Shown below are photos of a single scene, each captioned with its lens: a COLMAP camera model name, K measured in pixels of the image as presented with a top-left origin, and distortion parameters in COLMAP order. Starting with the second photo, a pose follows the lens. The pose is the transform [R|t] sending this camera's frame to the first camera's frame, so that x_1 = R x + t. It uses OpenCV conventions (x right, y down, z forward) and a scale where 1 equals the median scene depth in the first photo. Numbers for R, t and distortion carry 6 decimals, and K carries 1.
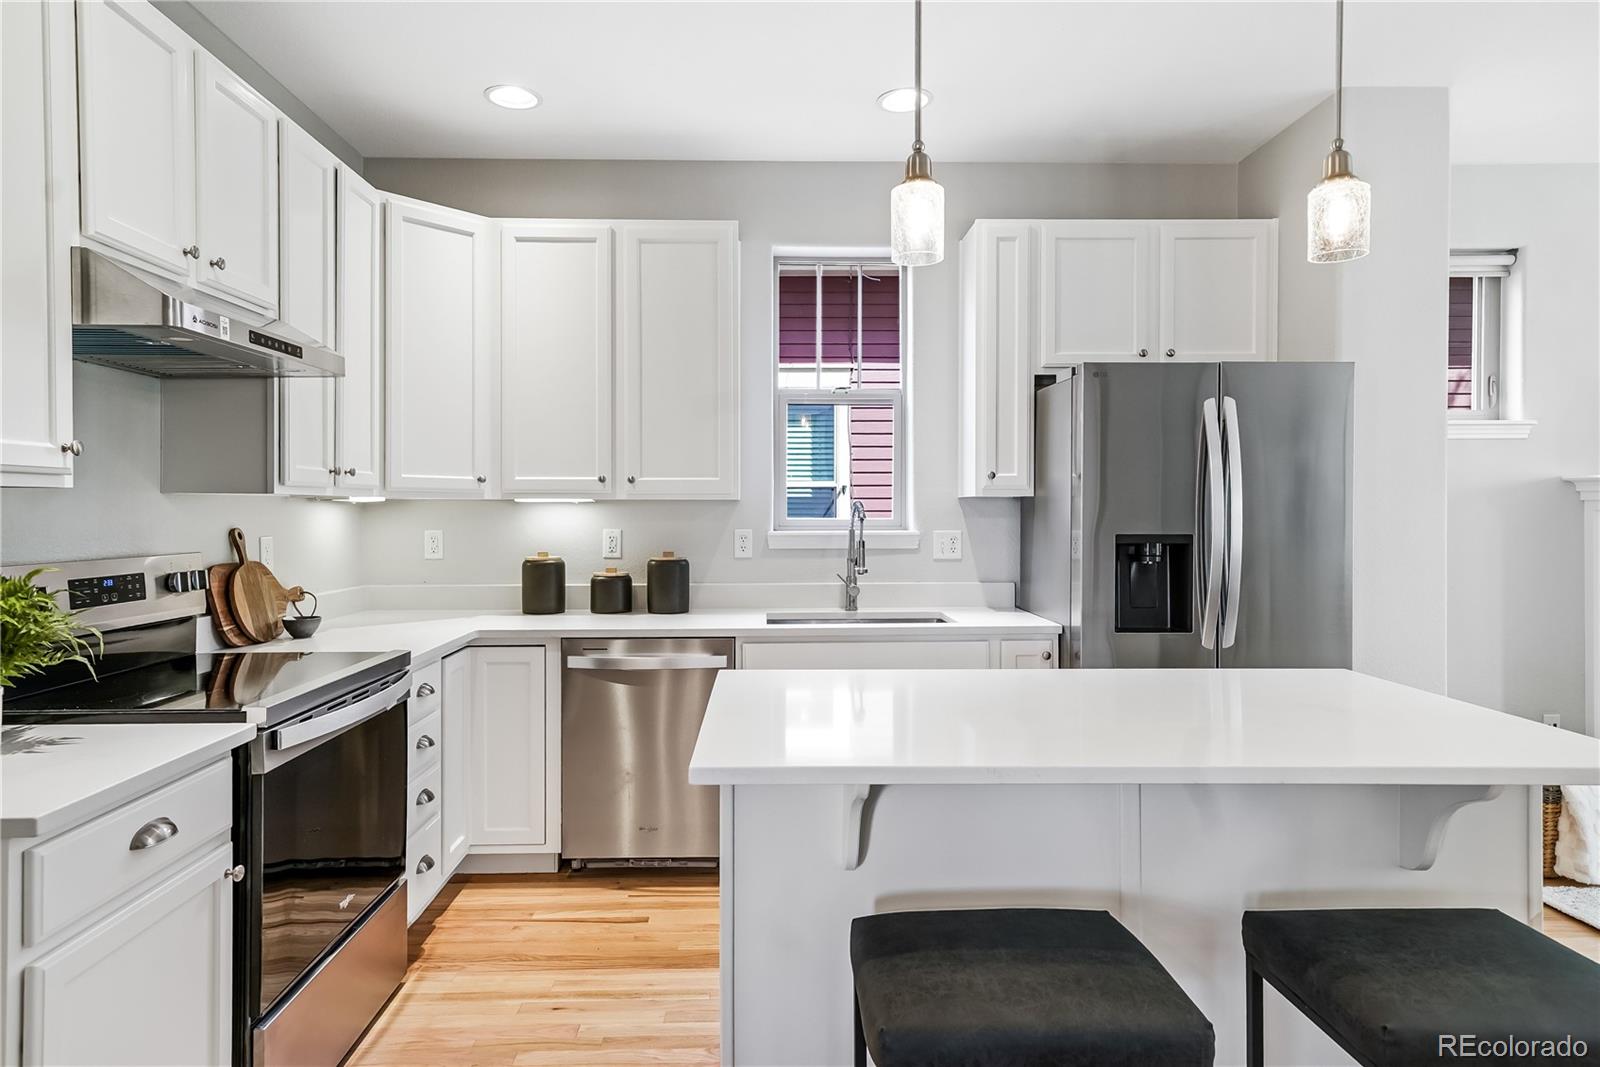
lens RADIAL K [[927.4, 0, 807.5], [0, 927.4, 519.7], [0, 0, 1]] dist [0.018078, 0.002012]
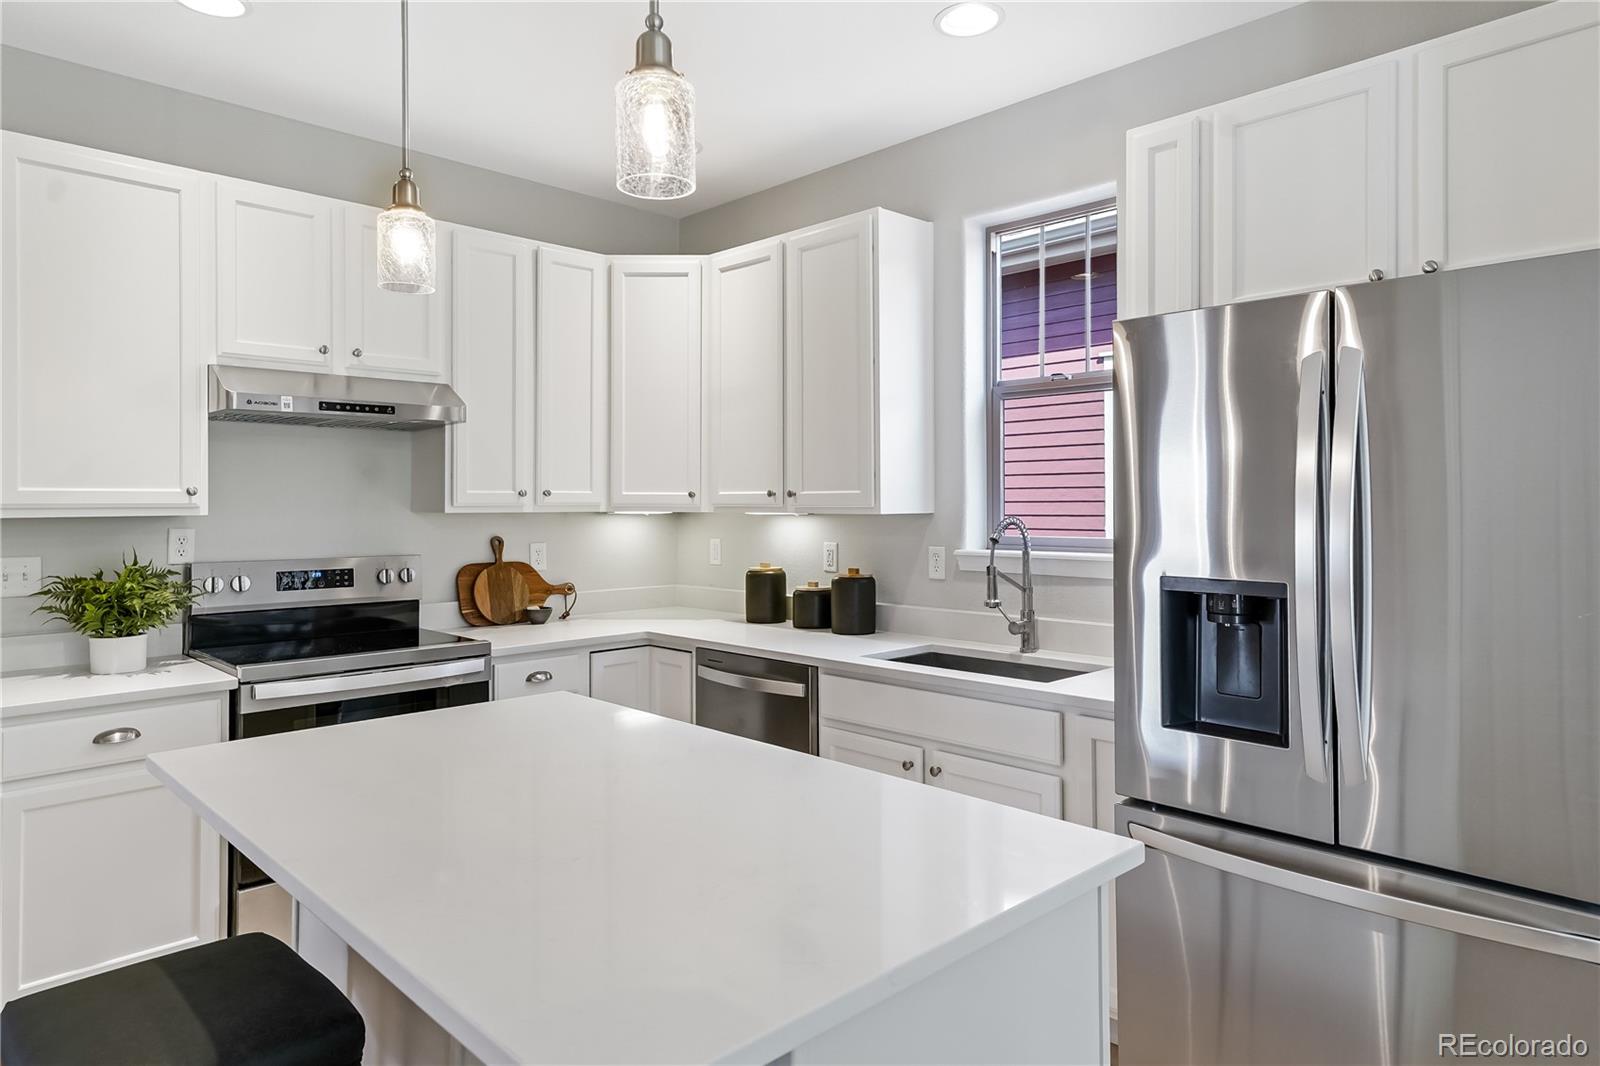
lens RADIAL K [[983.7, 0, 786.1], [0, 983.7, 502.4], [0, 0, 1]] dist [0.019816, -0.003991]
pose [[0.684299, -0.003170, -0.729195, 0.563569], [-0.007180, 0.999913, -0.011085, -0.021729], [0.729166, 0.012821, 0.684217, 0.281087]]
